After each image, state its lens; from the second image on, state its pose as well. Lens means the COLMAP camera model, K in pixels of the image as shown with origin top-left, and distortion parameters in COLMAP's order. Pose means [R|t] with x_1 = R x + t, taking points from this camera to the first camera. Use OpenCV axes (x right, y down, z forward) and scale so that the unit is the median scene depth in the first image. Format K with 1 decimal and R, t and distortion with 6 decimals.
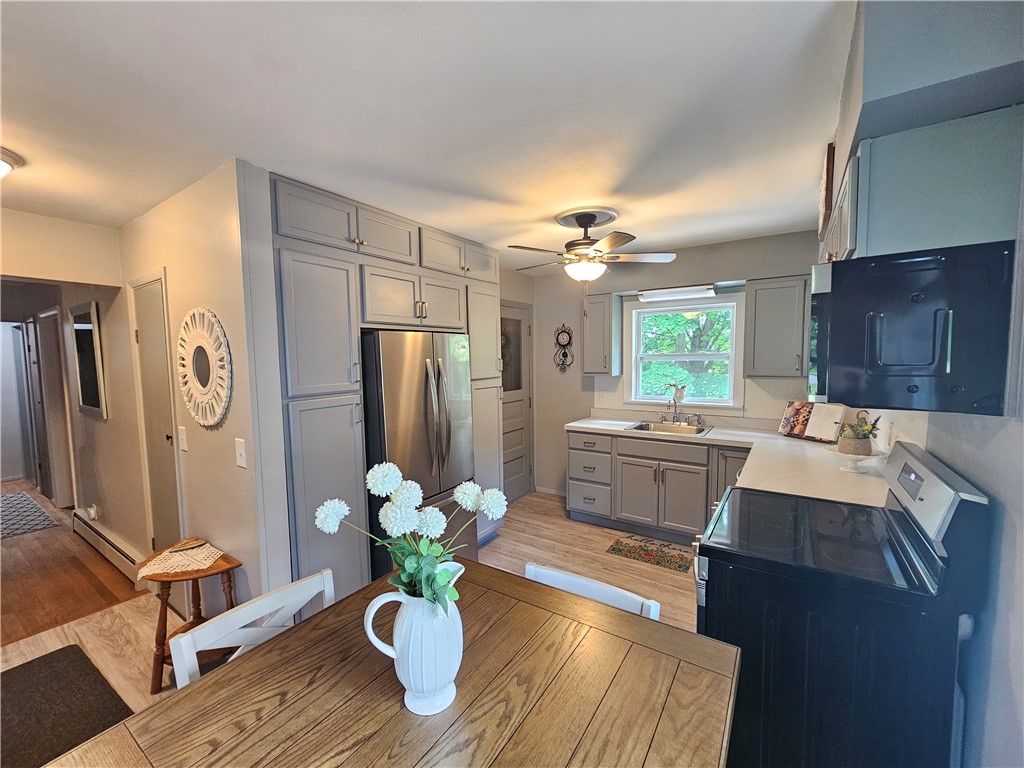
lens RADIAL K [[419.6, 0, 507.6], [0, 419.6, 387.4], [0, 0, 1]] dist [-0.001633, 0.000342]
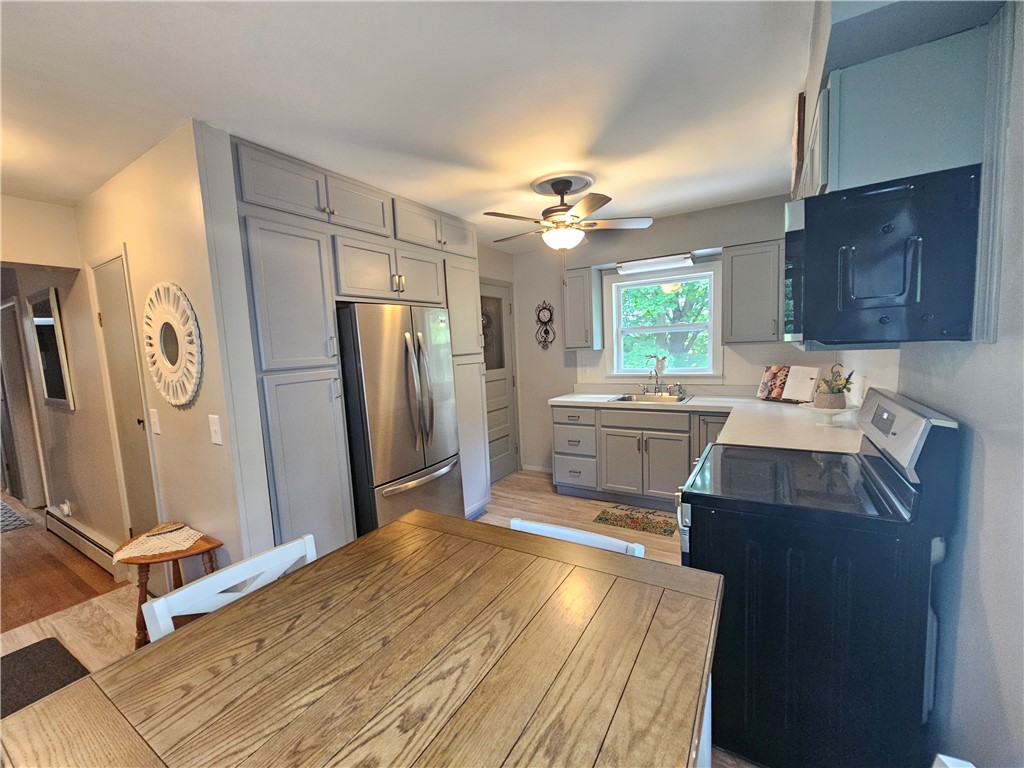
lens RADIAL K [[417.8, 0, 507.6], [0, 417.8, 387.3], [0, 0, 1]] dist [-0.000986, 0.000615]
pose [[0.998700, -0.037145, 0.034910, 0.006091], [0.036281, 0.999027, 0.025072, 0.038314], [-0.035807, -0.023773, 0.999076, 0.007886]]
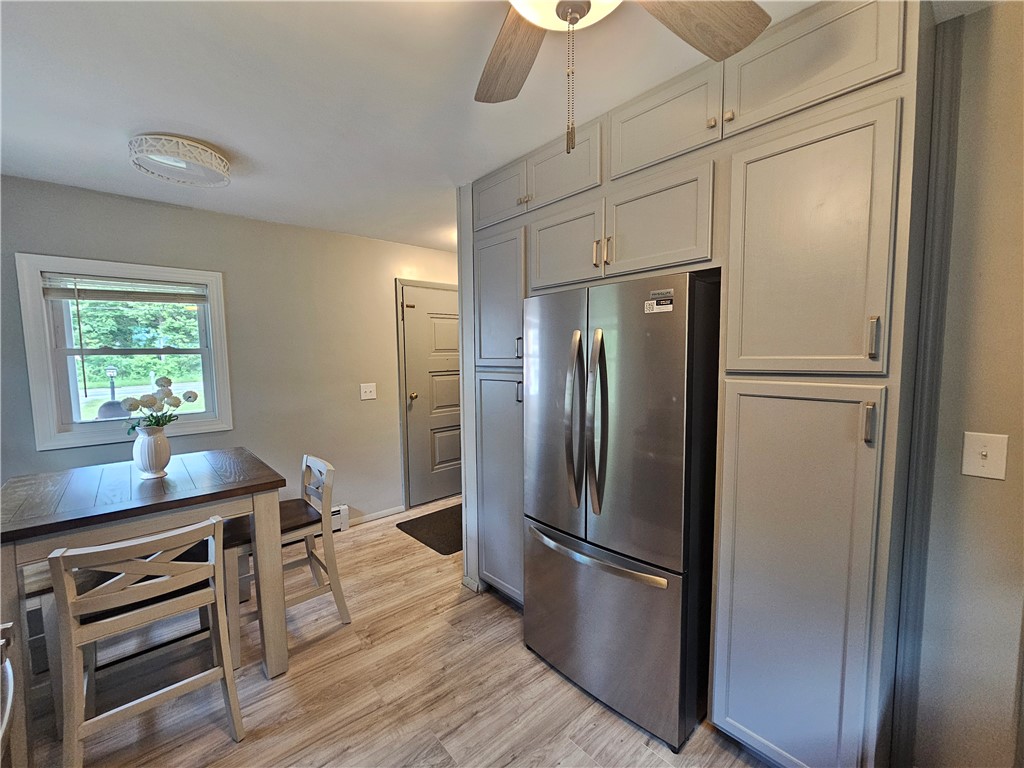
lens RADIAL K [[419.6, 0, 507.6], [0, 419.6, 387.4], [0, 0, 1]] dist [-0.001633, 0.000342]
pose [[-0.244878, 0.095862, -0.964803, 0.414289], [-0.057756, 0.991891, 0.113213, -0.039441], [0.967832, 0.083446, -0.237355, 0.914553]]
